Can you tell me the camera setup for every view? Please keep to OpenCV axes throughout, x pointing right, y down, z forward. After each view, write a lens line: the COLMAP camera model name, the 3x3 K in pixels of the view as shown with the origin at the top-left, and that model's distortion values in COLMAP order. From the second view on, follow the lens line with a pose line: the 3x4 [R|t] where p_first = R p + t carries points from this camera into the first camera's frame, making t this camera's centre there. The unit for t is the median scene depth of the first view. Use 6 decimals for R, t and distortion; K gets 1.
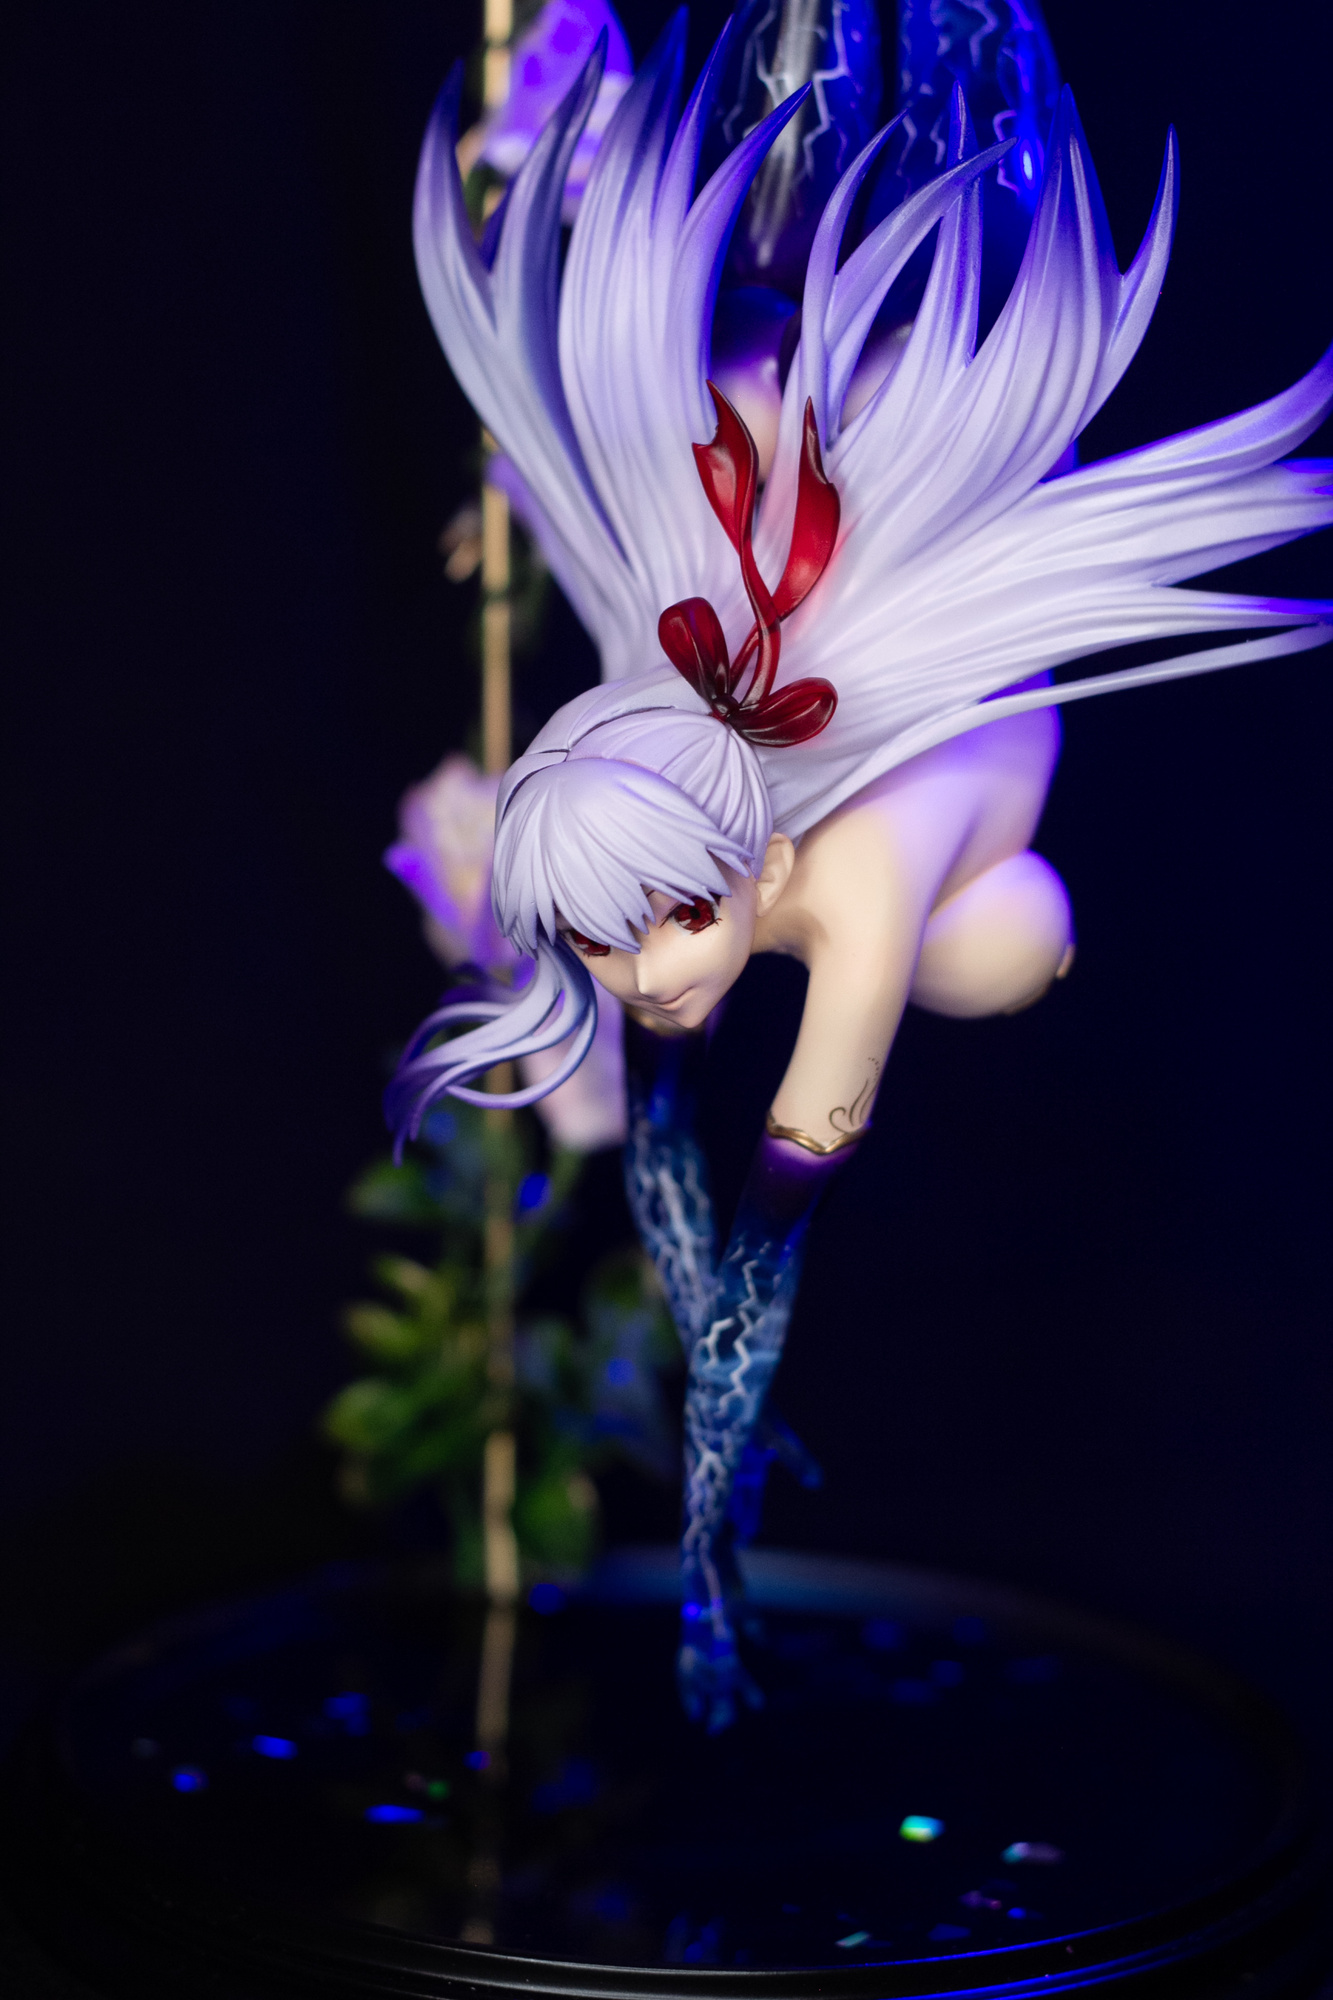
lens RADIAL K [[5102.9, 0, 666.5], [0, 5102.9, 1000.0], [0, 0, 1]] dist [-0.110889, -0.762533]
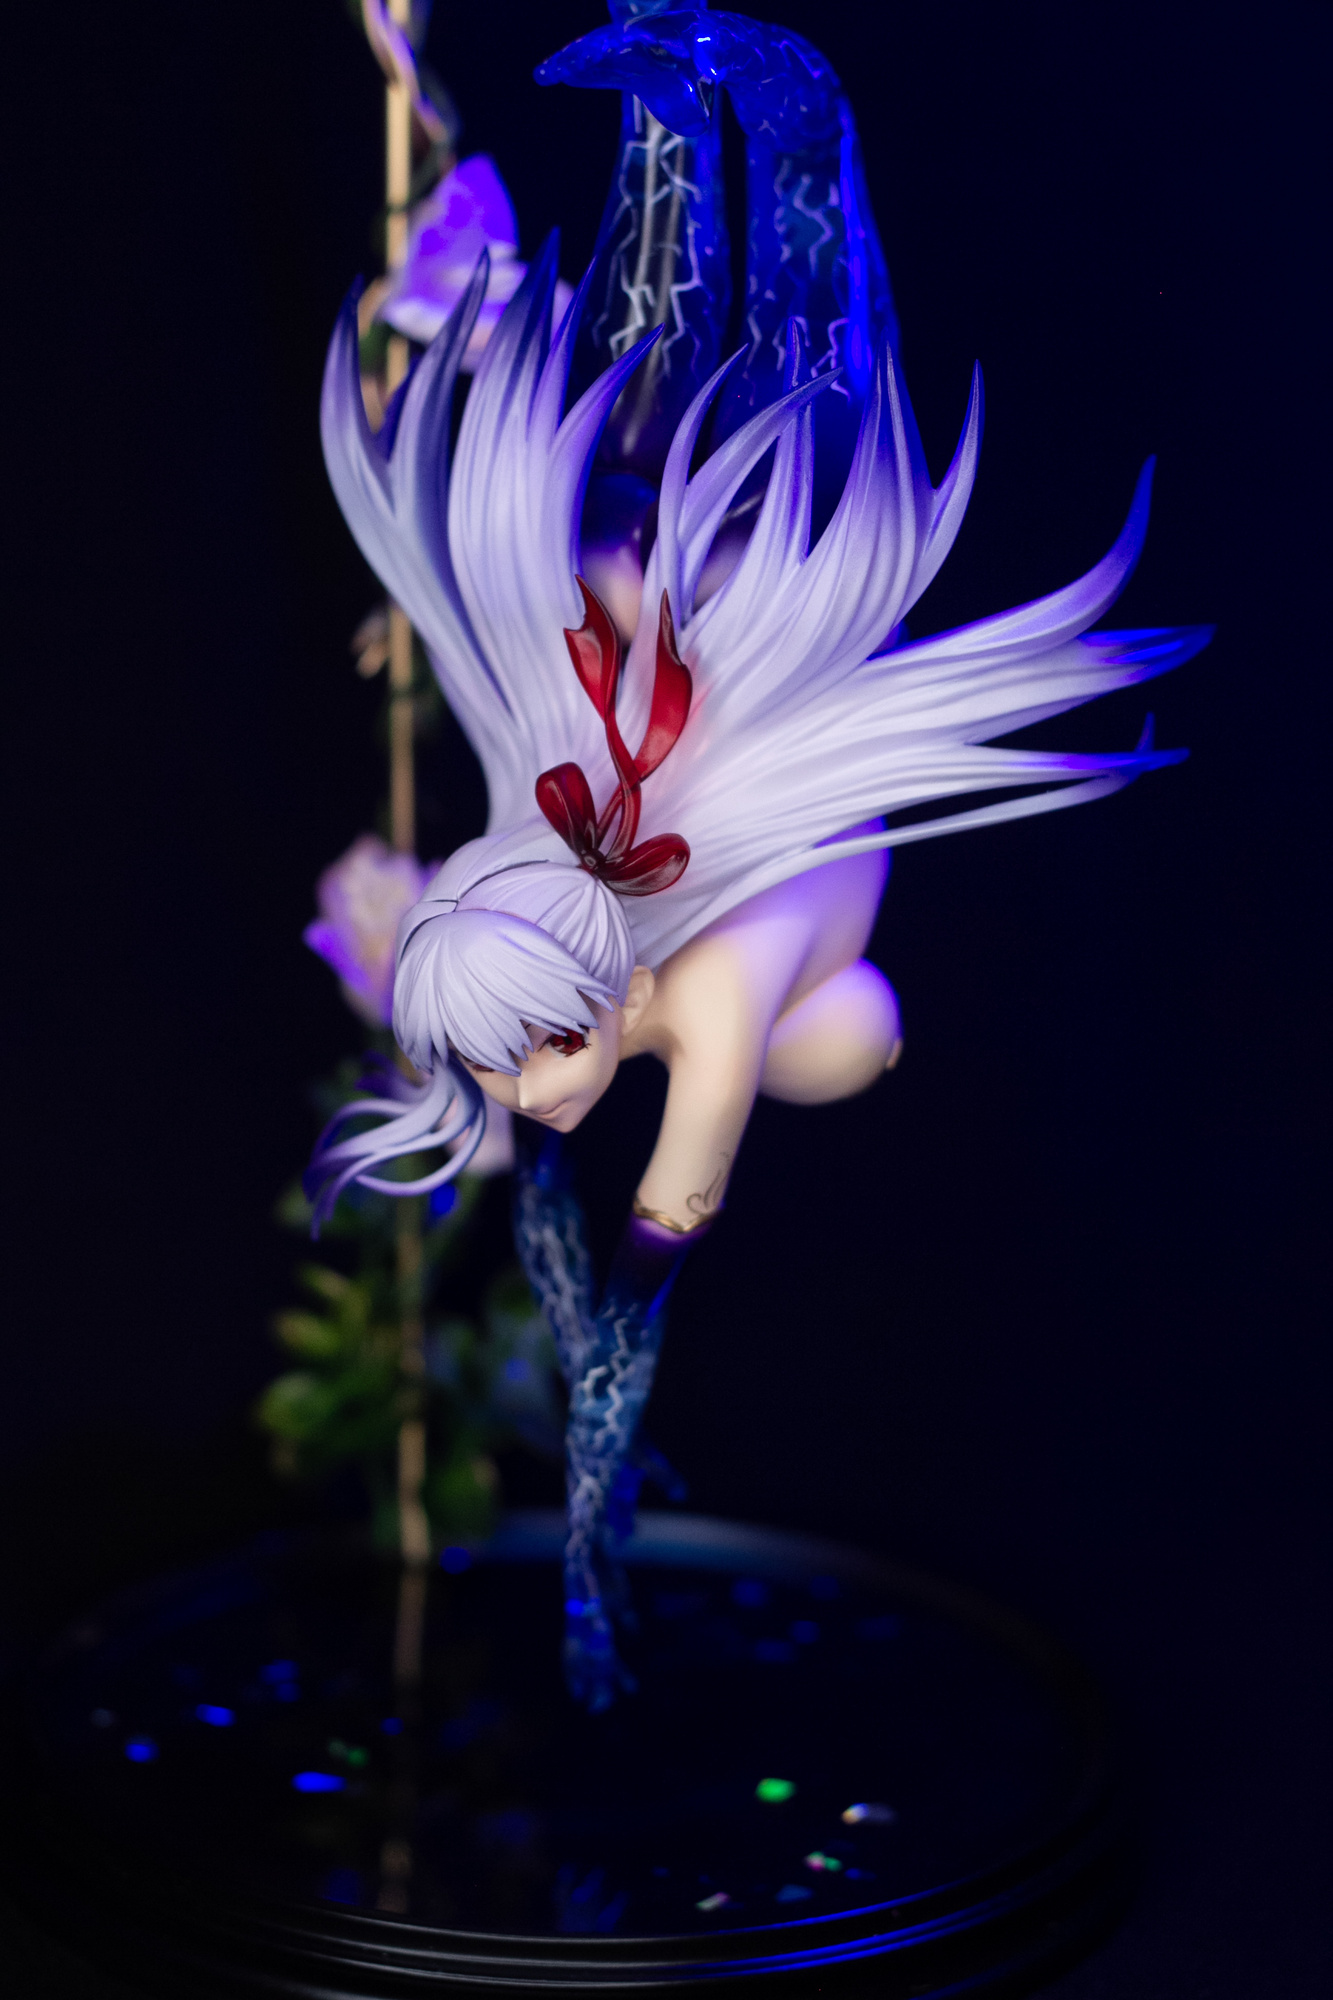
lens RADIAL K [[4981.3, 0, 666.5], [0, 4981.3, 1000.0], [0, 0, 1]] dist [-0.099113, -0.548857]
pose [[0.999934, -0.005626, 0.010018, 0.016452], [0.004964, 0.997874, 0.064982, -0.097934], [-0.010362, -0.064928, 0.997836, -0.127369]]
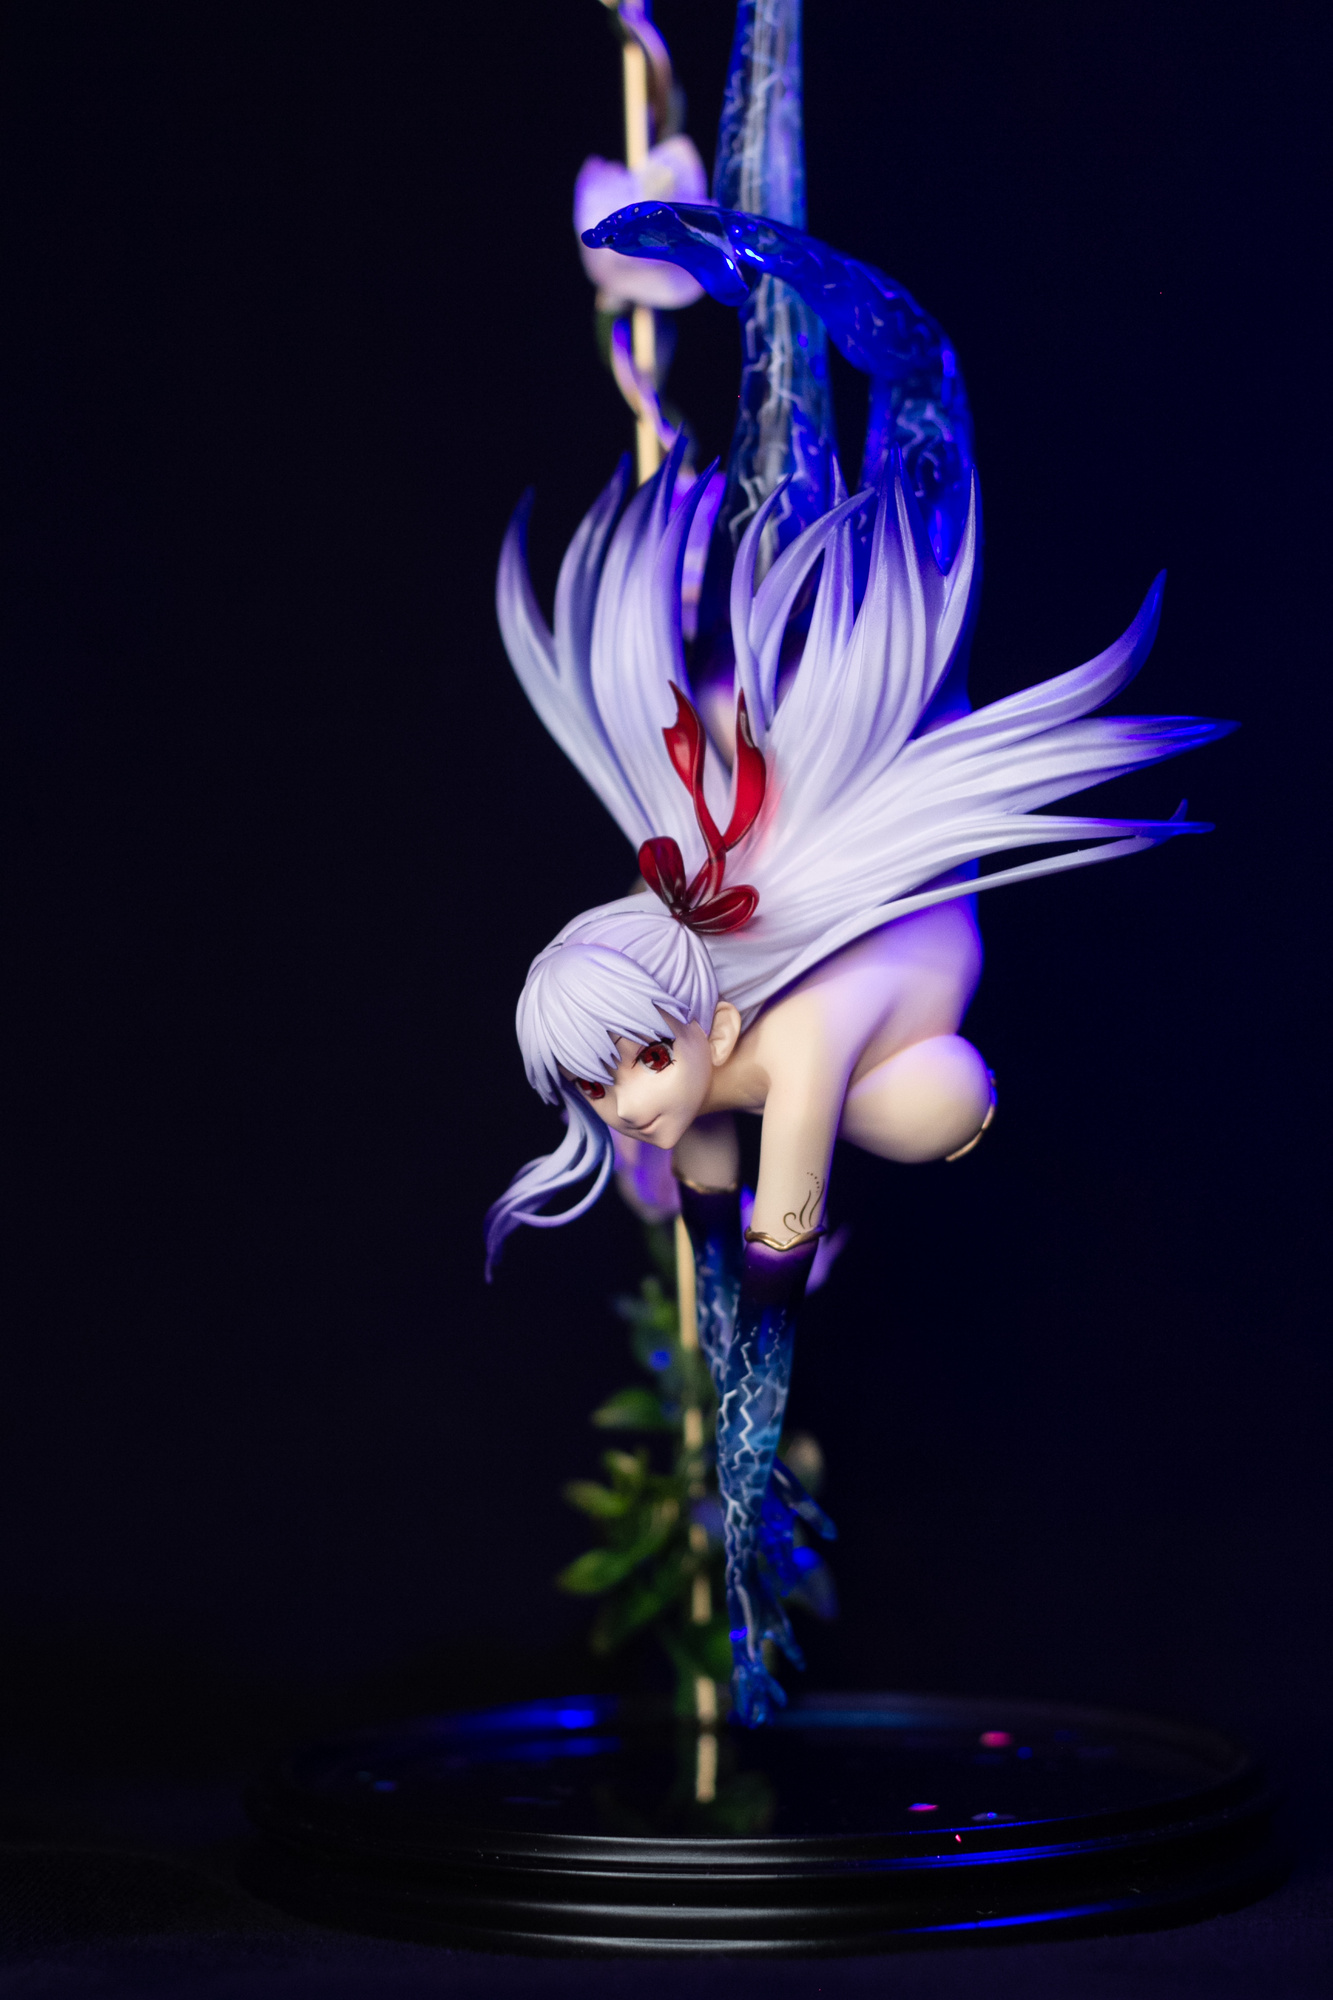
lens RADIAL K [[4981.3, 0, 666.5], [0, 4981.3, 1000.0], [0, 0, 1]] dist [-0.099113, -0.548857]
pose [[0.970903, -0.052586, -0.233627, 0.315317], [0.005423, 0.980170, -0.198084, 0.228497], [0.239411, 0.191054, 0.951935, -0.266308]]
